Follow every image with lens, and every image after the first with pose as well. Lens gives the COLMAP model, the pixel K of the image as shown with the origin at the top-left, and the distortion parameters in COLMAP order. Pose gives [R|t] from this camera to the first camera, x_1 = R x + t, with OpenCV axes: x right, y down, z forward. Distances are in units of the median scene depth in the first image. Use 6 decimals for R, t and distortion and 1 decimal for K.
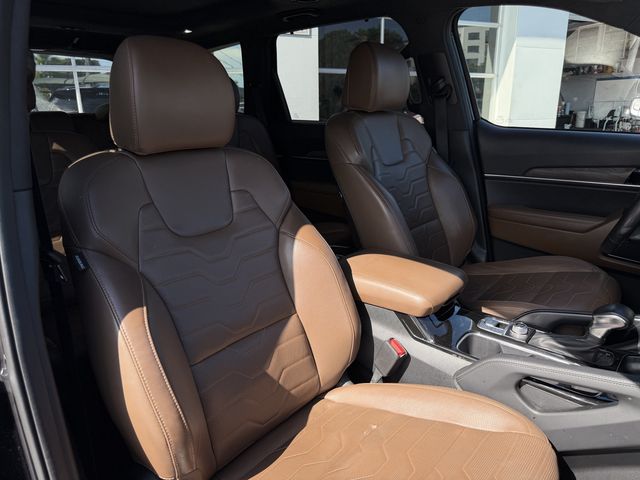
lens RADIAL K [[461.3, 0, 320.0], [0, 461.3, 240.0], [0, 0, 1]] dist [0.117340, -0.150875]
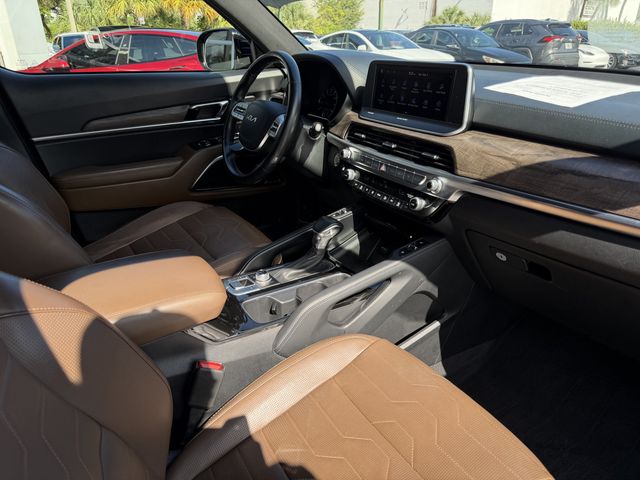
lens RADIAL K [[461.3, 0, 320.0], [0, 461.3, 240.0], [0, 0, 1]] dist [0.117340, -0.150875]
pose [[0.339713, -0.385627, 0.857839, -0.247949], [0.282377, 0.911821, 0.298069, -0.099461], [-0.897139, 0.140976, 0.418650, 0.316787]]
